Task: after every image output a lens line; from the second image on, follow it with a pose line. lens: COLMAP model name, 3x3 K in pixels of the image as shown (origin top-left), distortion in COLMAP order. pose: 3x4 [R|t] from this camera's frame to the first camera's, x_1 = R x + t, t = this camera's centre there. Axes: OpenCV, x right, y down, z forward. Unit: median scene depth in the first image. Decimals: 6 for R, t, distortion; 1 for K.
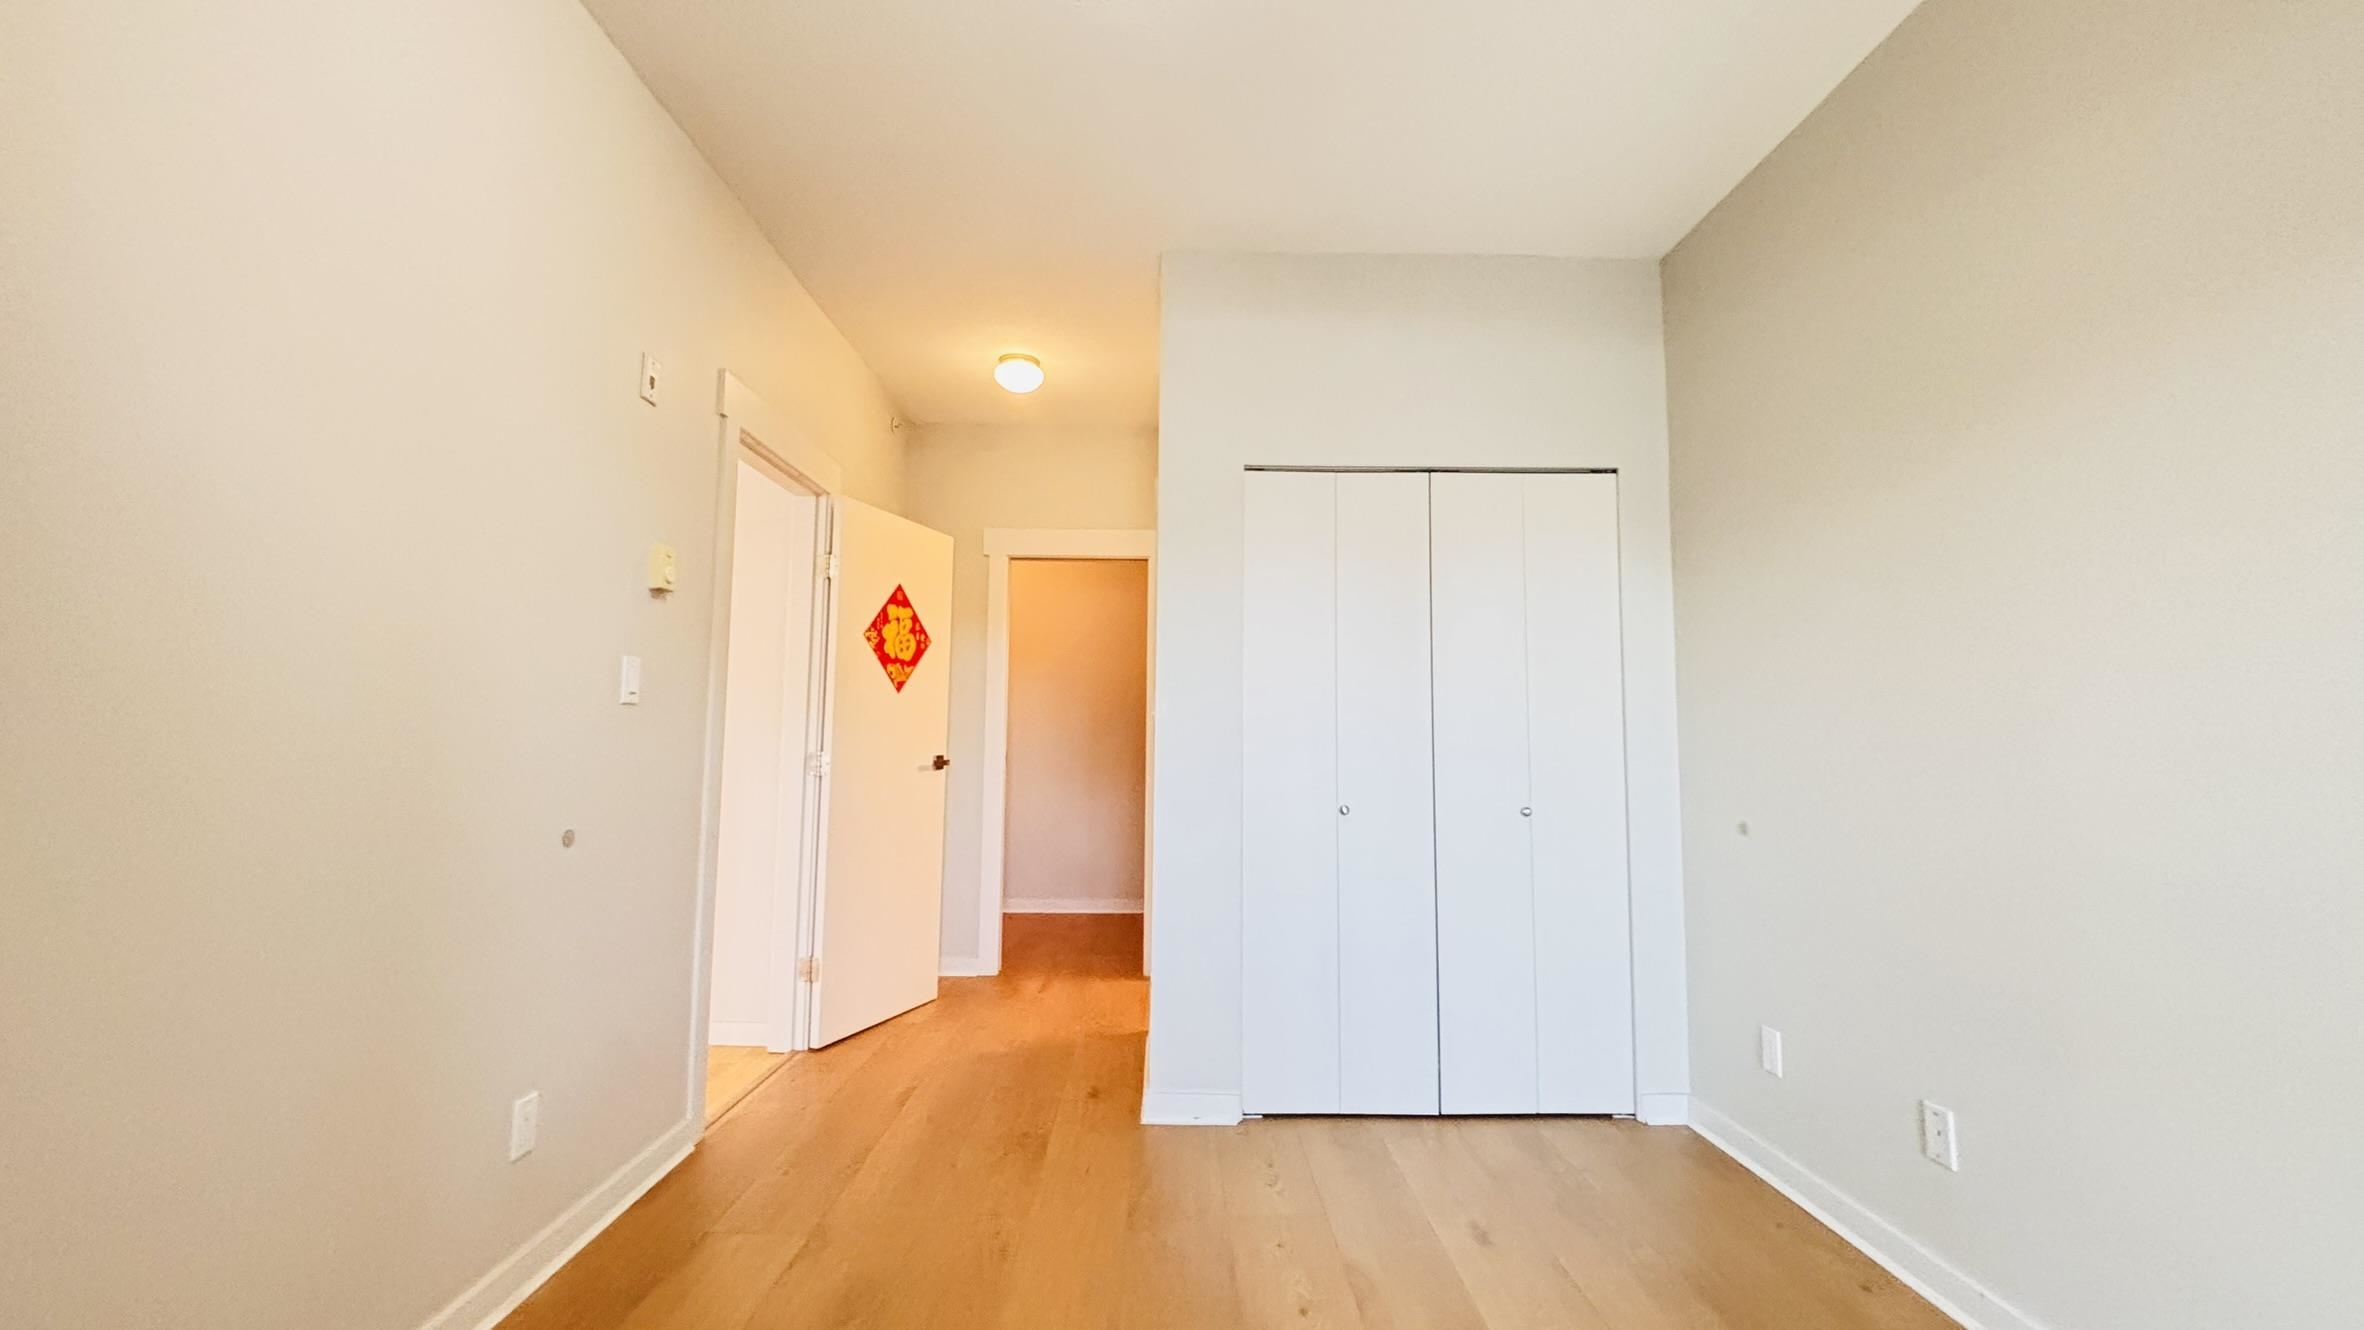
lens RADIAL K [[958.5, 0, 1182.0], [0, 958.5, 665.0], [0, 0, 1]] dist [0.001599, 0.000560]
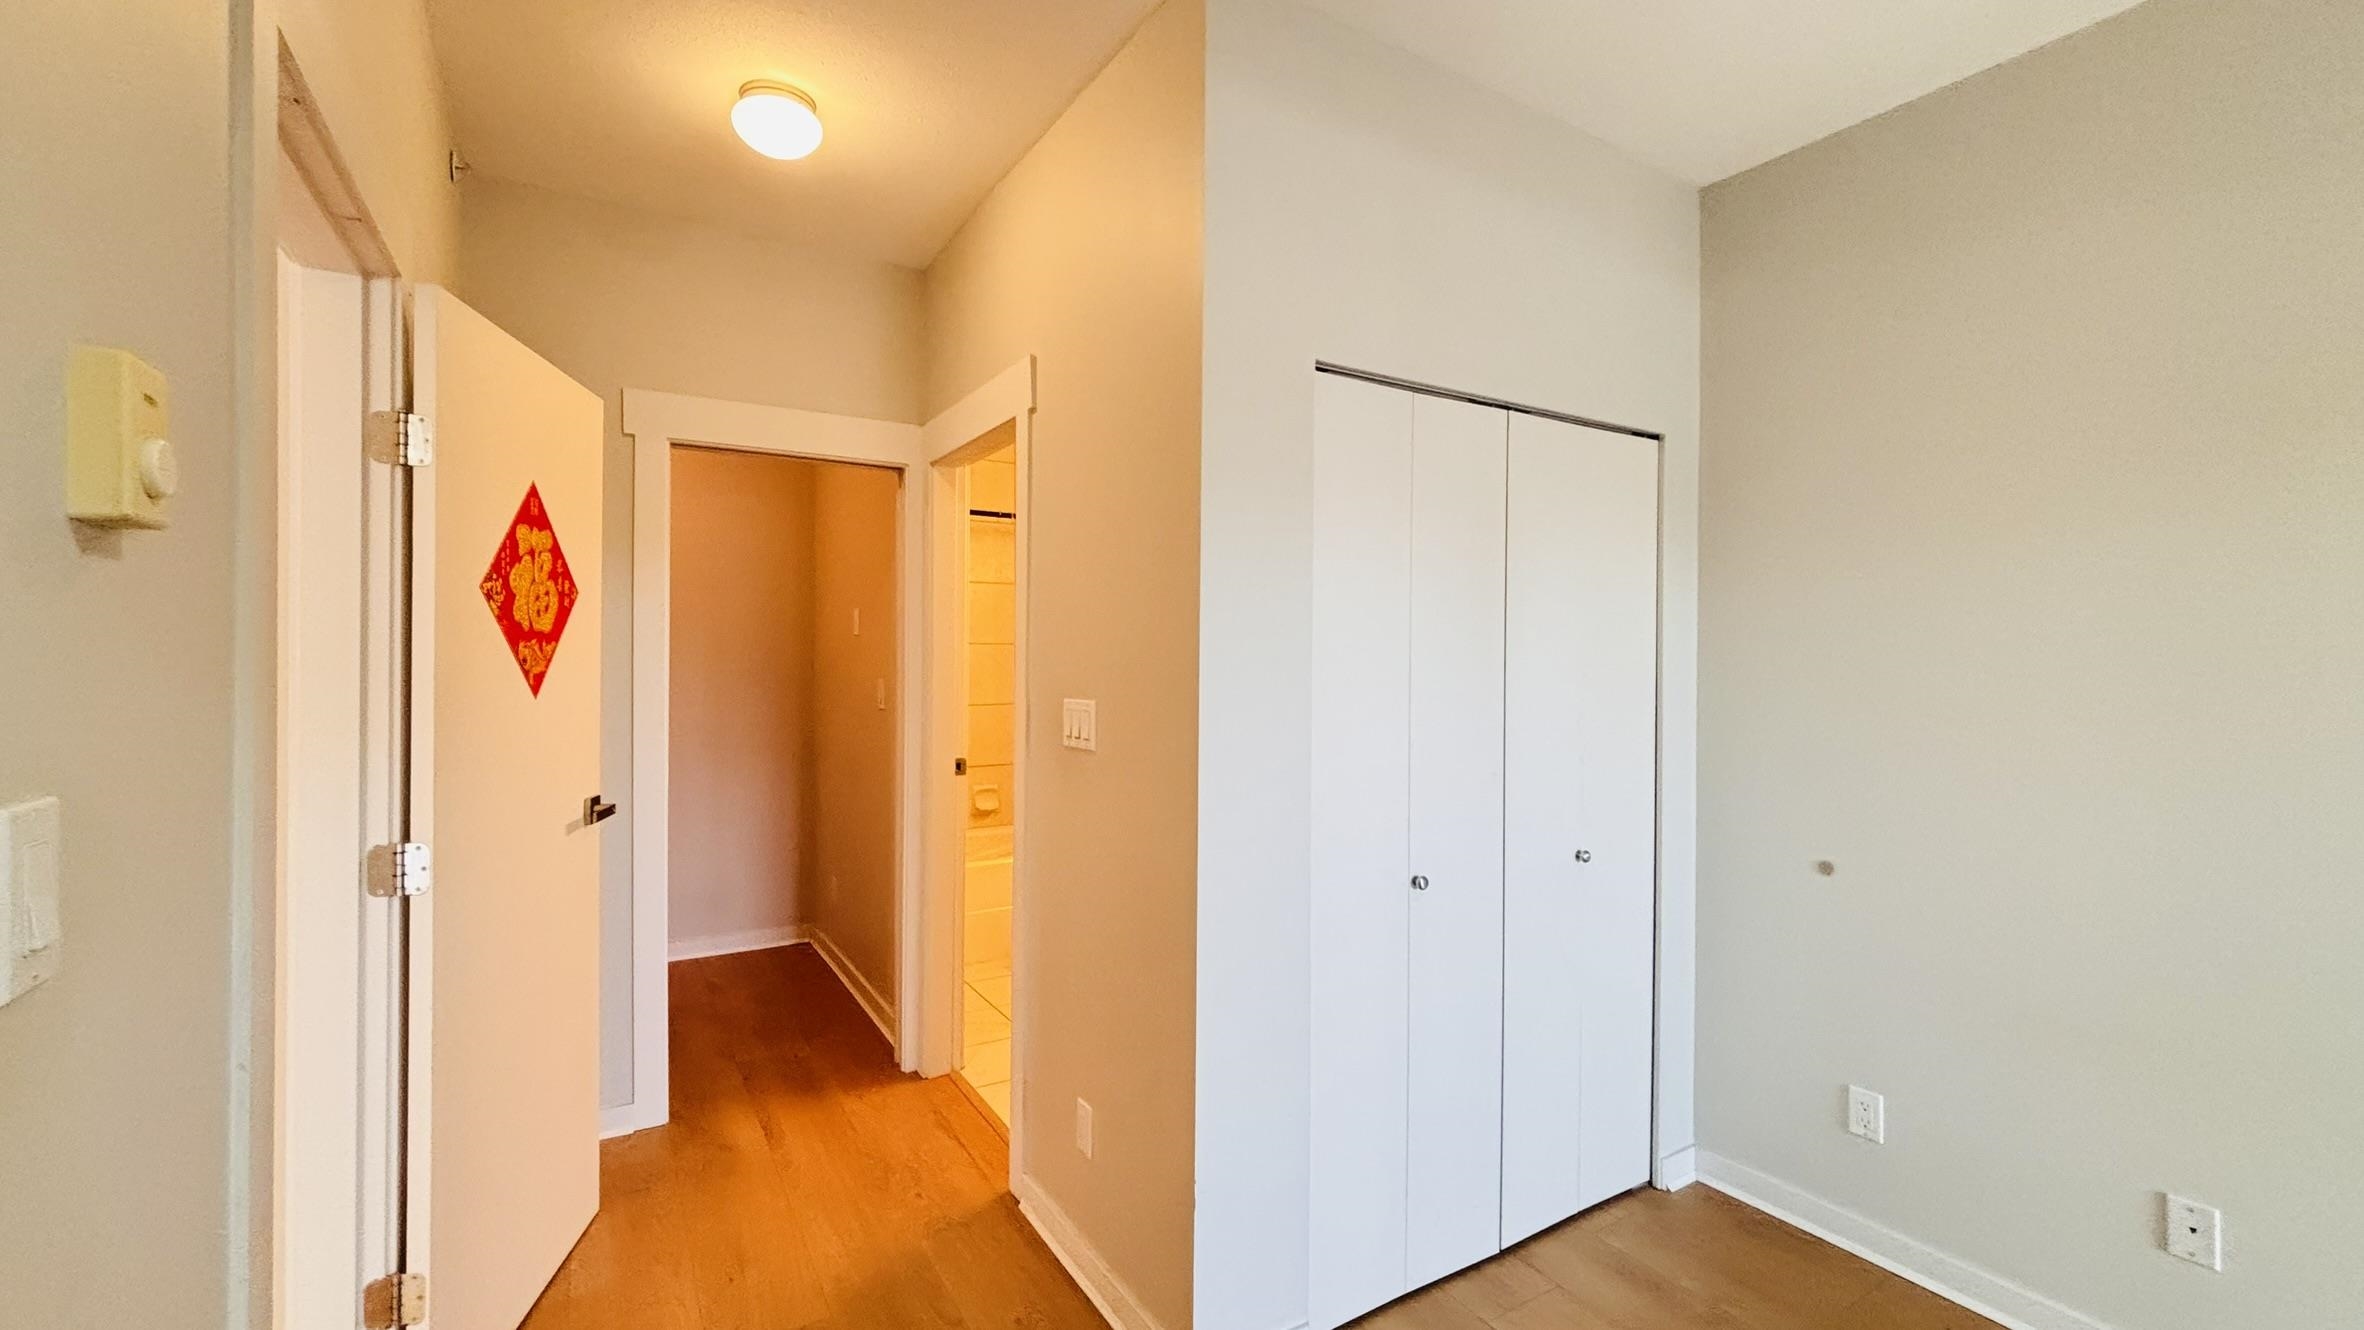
lens RADIAL K [[958.5, 0, 1182.0], [0, 958.5, 665.0], [0, 0, 1]] dist [0.001599, 0.000560]
pose [[0.860890, -0.006415, 0.508751, -0.263293], [-0.041060, 0.995783, 0.082036, -0.045436], [-0.507132, -0.091514, 0.856996, 0.383412]]
